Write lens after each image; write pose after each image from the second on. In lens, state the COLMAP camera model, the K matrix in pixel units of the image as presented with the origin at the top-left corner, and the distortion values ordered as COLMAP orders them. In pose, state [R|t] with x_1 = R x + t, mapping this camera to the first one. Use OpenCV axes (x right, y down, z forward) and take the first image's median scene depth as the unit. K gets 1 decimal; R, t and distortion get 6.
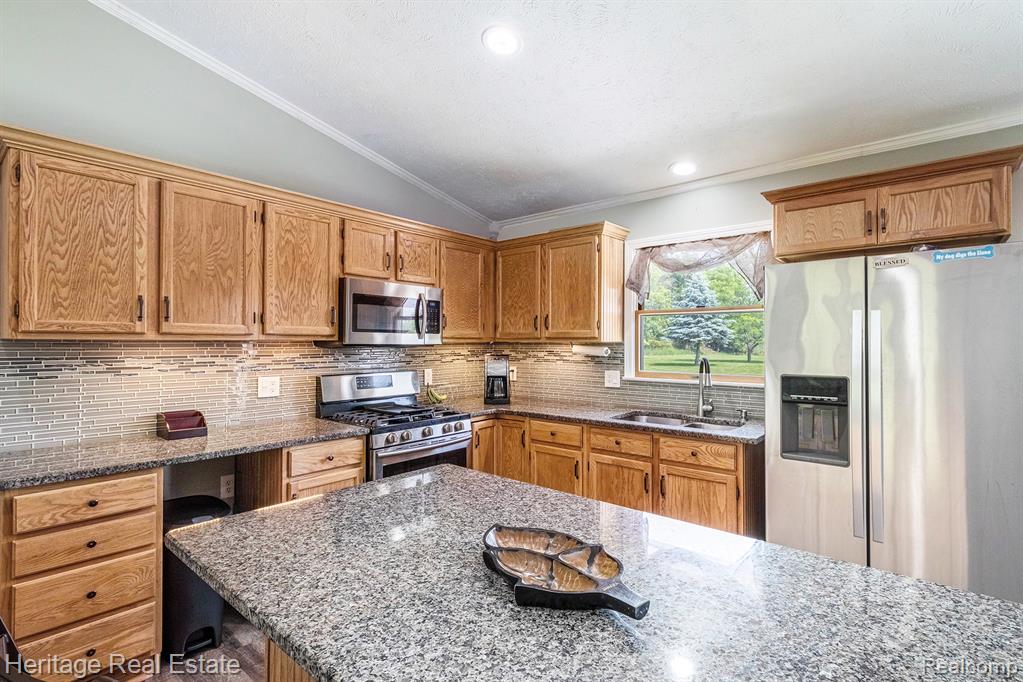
lens RADIAL K [[479.2, 0, 516.5], [0, 479.2, 342.8], [0, 0, 1]] dist [0.001446, -0.000476]
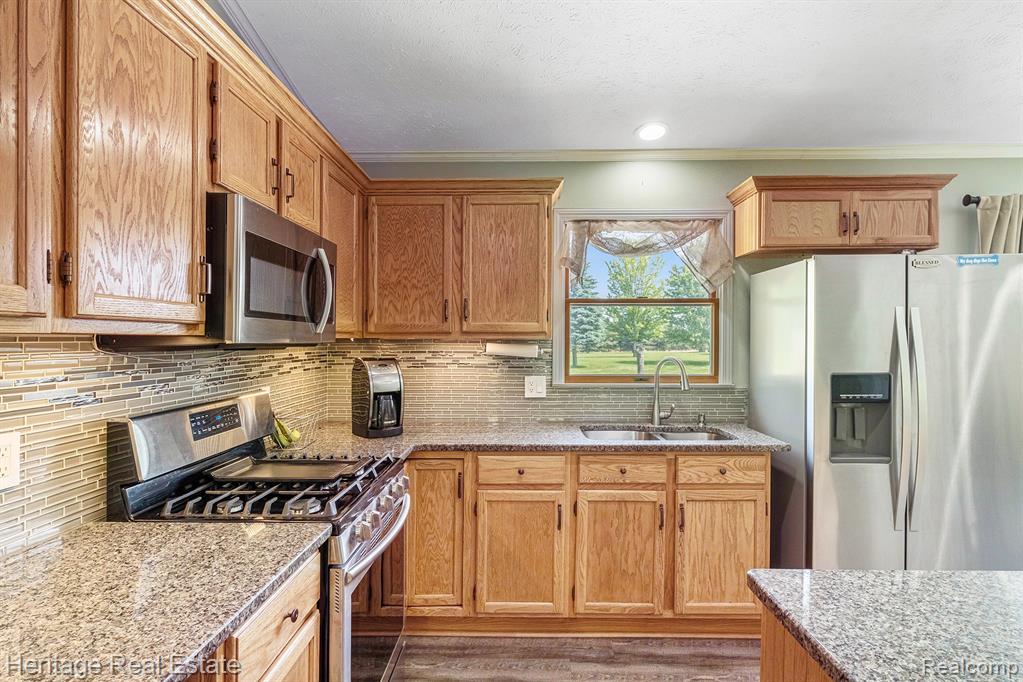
lens RADIAL K [[536.1, 0, 511.5], [0, 536.1, 341.0], [0, 0, 1]] dist [0.000424, 0.000670]
pose [[0.785731, -0.003081, 0.618560, -0.470496], [0.000767, 0.999992, 0.004007, -0.001494], [-0.618567, -0.002675, 0.785727, 0.458615]]
